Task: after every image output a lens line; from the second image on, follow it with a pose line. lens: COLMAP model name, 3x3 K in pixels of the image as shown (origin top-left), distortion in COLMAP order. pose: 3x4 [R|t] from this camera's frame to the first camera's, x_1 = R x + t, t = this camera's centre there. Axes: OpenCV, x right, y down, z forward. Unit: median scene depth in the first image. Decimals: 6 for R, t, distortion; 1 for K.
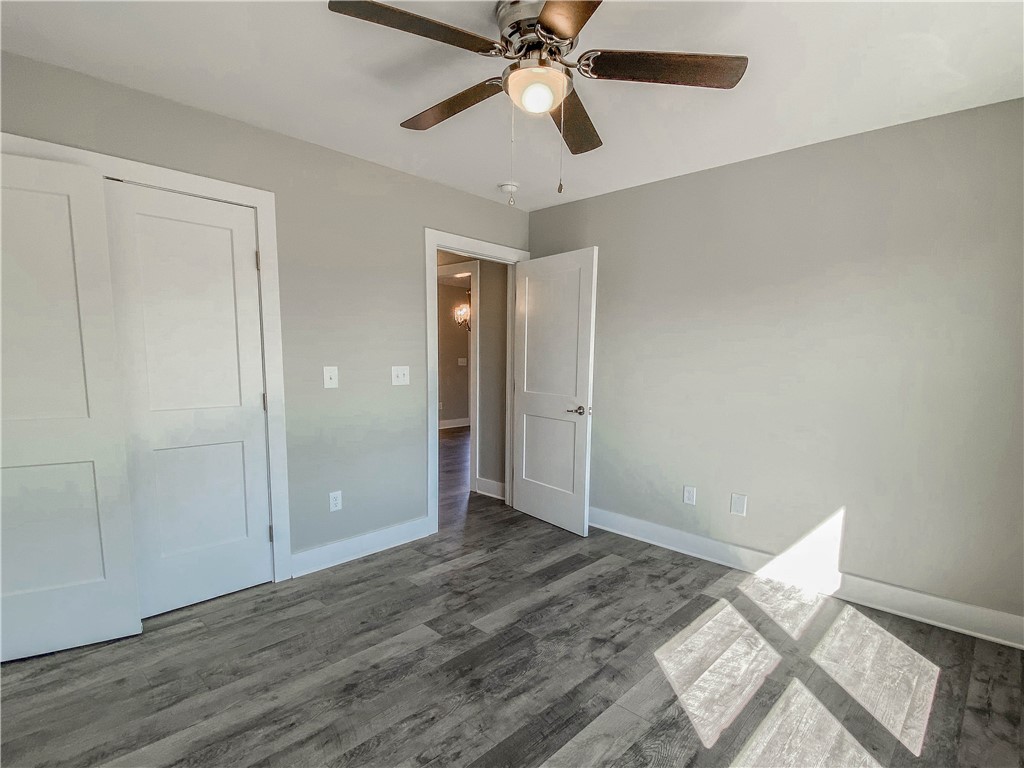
lens RADIAL K [[504.6, 0, 512.0], [0, 504.6, 383.8], [0, 0, 1]] dist [0.017815, -0.018675]
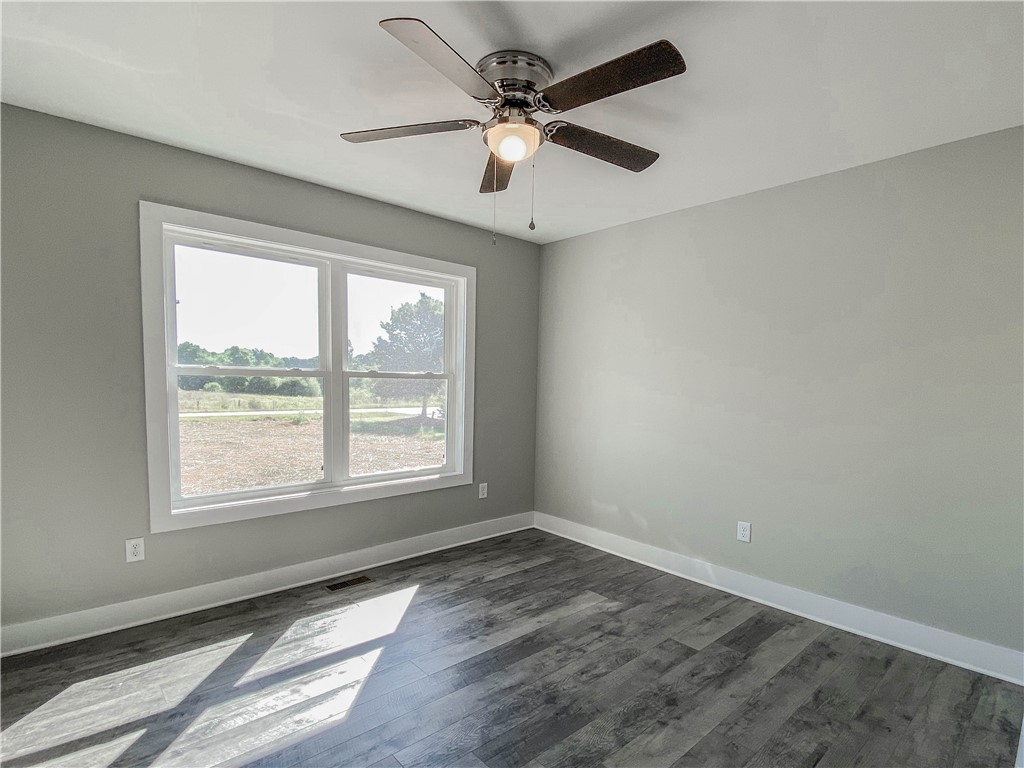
lens RADIAL K [[504.6, 0, 512.2], [0, 504.6, 386.8], [0, 0, 1]] dist [0.017815, -0.018675]
pose [[-0.996079, -0.036259, 0.080701, -0.054655], [-0.029655, 0.996225, 0.081584, -0.118794], [-0.083355, 0.078871, -0.993394, 1.998400]]
